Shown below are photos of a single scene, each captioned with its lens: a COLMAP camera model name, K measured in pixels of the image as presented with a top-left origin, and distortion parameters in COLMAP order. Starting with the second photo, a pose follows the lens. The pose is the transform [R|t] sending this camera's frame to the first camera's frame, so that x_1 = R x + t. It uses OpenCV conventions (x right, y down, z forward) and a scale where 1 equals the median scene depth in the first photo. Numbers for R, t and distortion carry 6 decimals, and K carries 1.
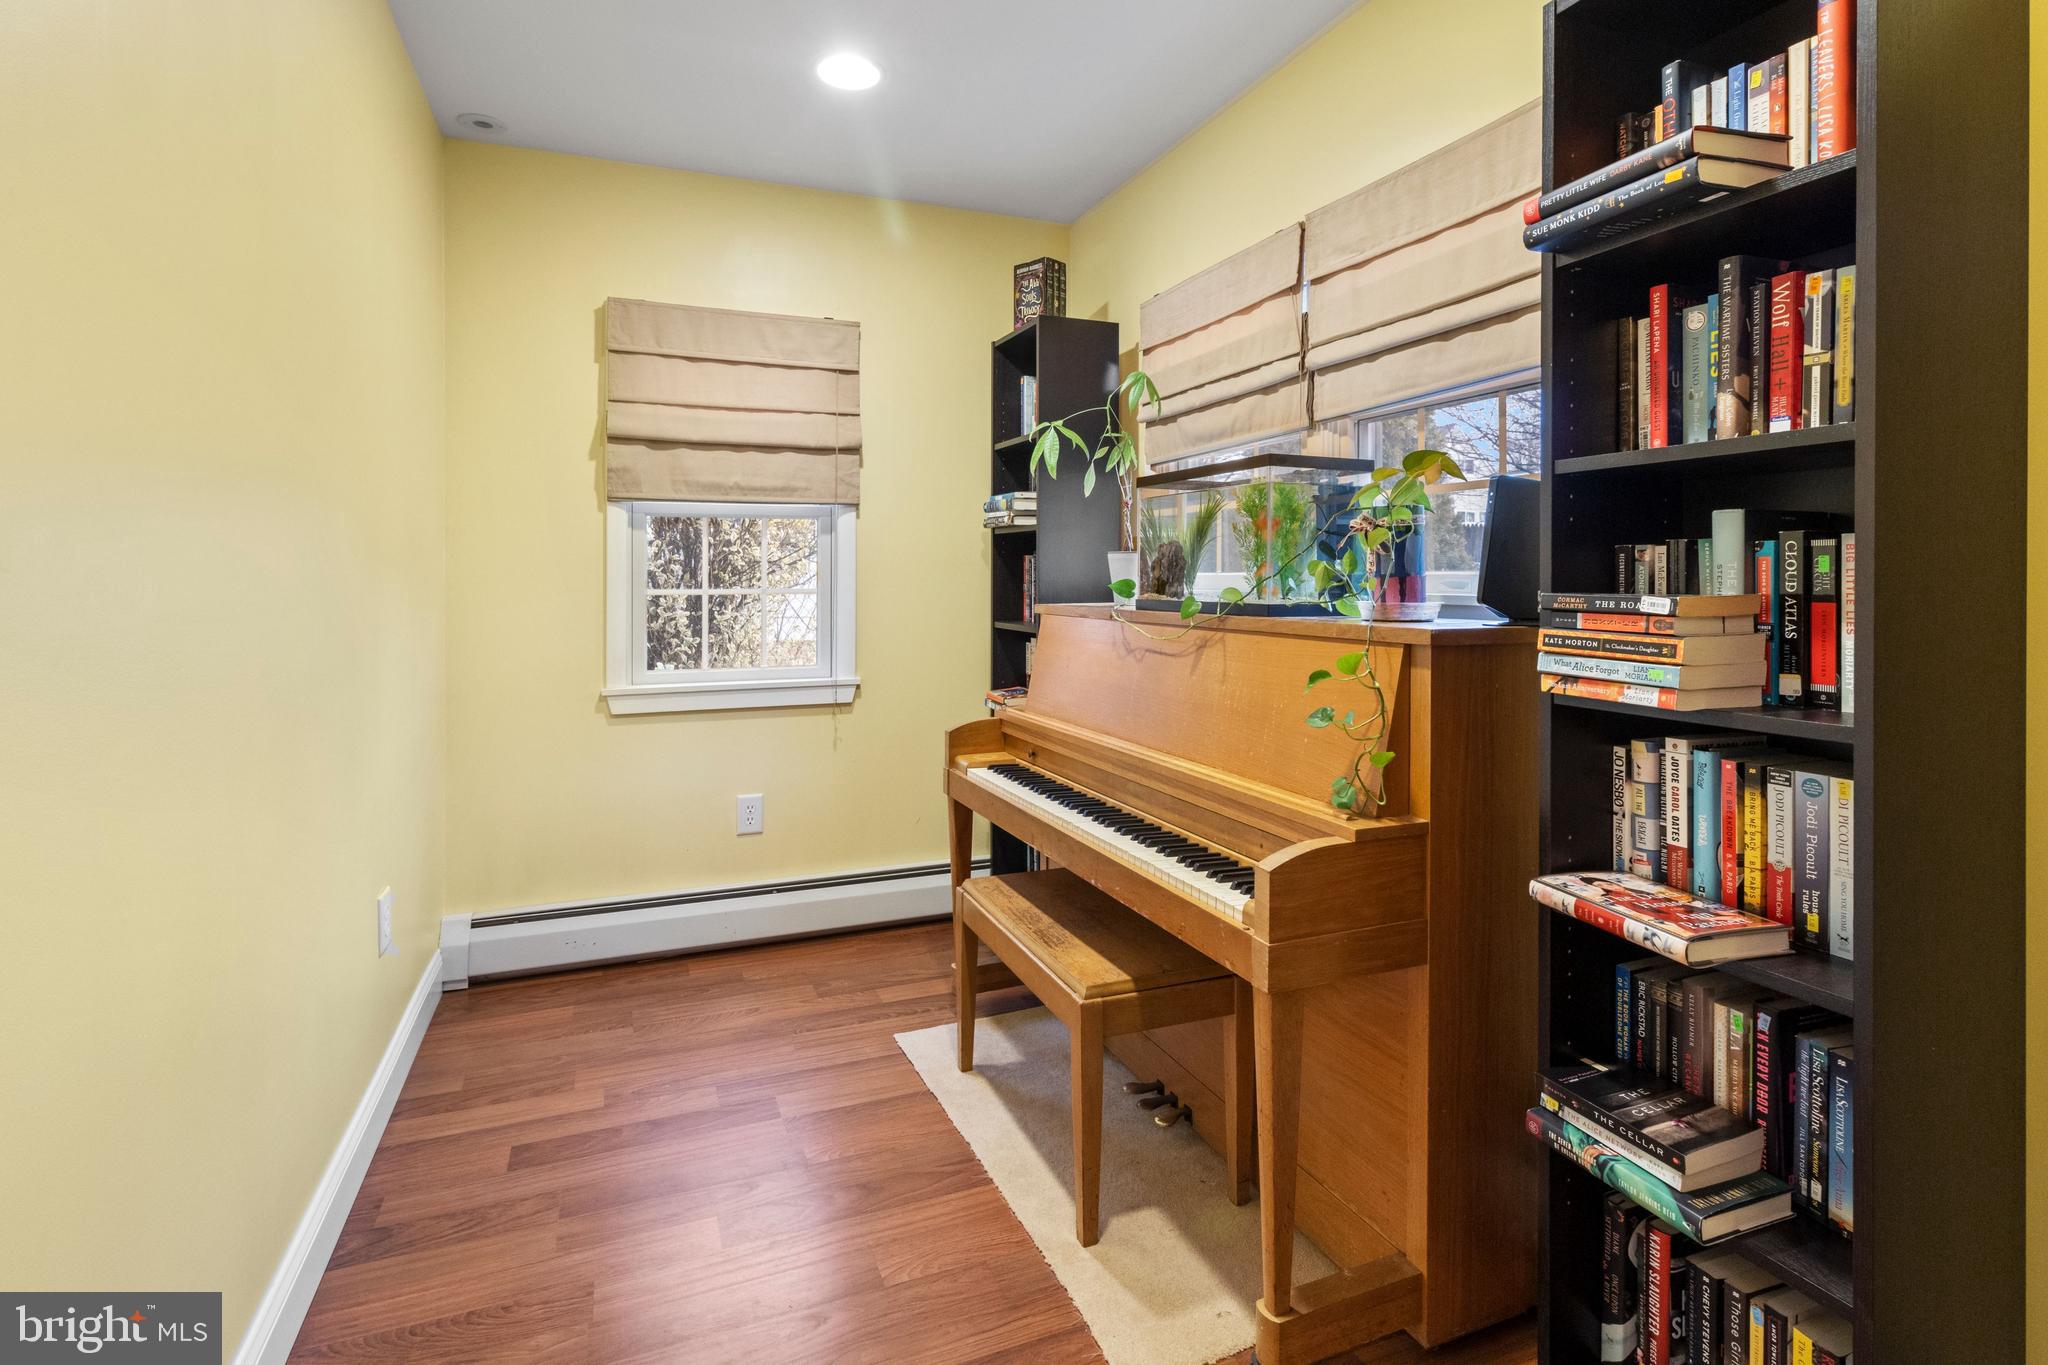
lens RADIAL K [[1002.2, 0, 1027.5], [0, 1002.2, 573.8], [0, 0, 1]] dist [-0.000402, 0.000432]
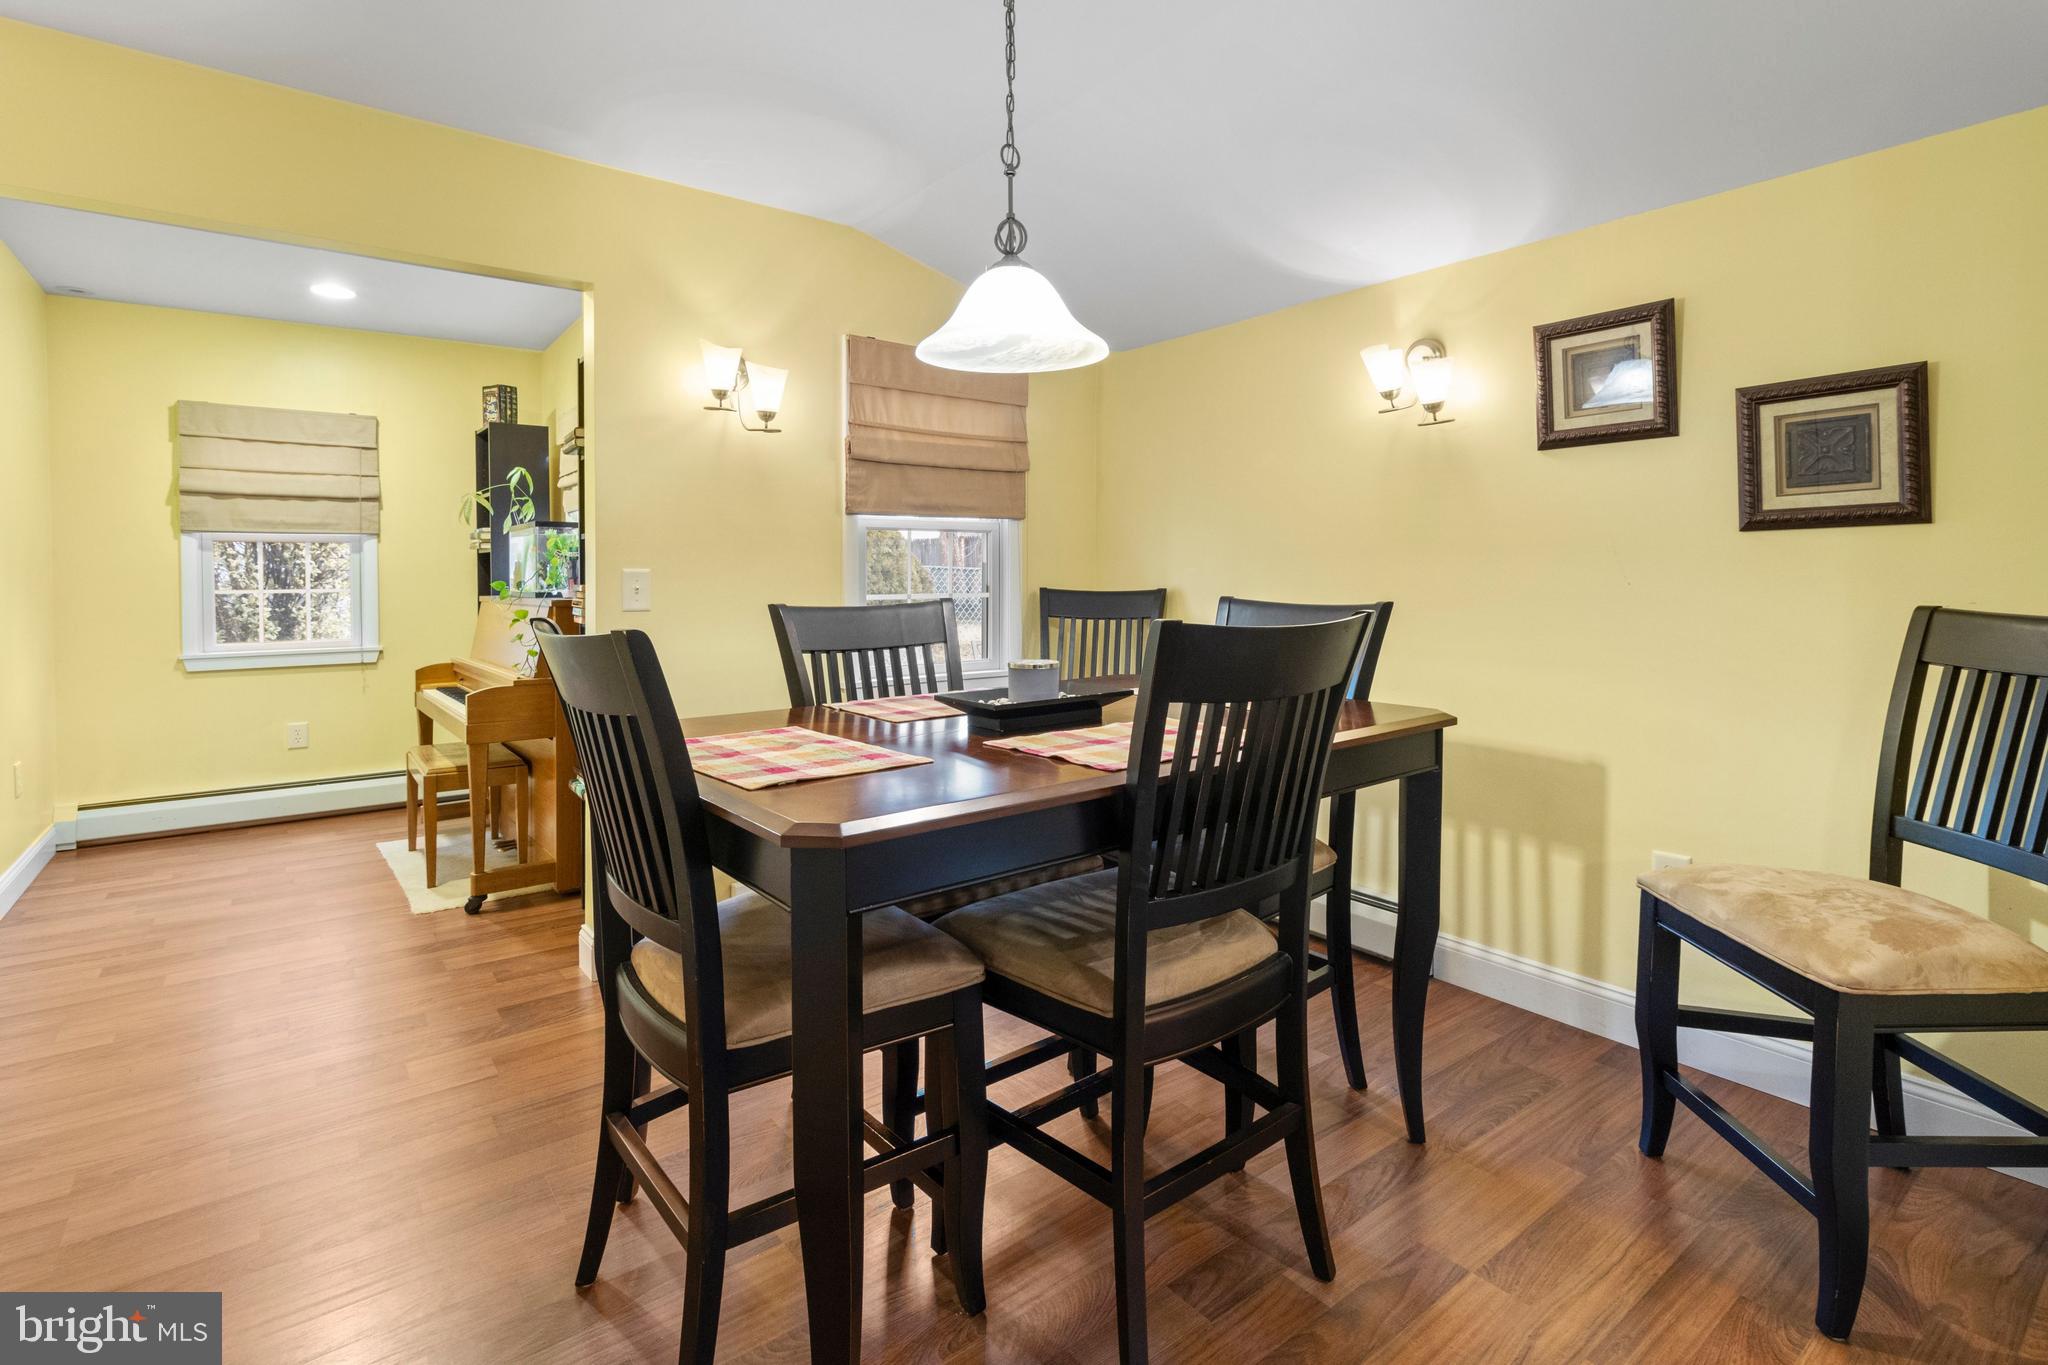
lens RADIAL K [[1002.2, 0, 1052.7], [0, 1002.2, 590.0], [0, 0, 1]] dist [-0.000402, 0.000432]
pose [[0.963249, -0.010234, 0.268417, 0.443998], [0.006497, 0.999869, 0.014808, 0.000929], [-0.268533, -0.012520, 0.963189, -0.818865]]
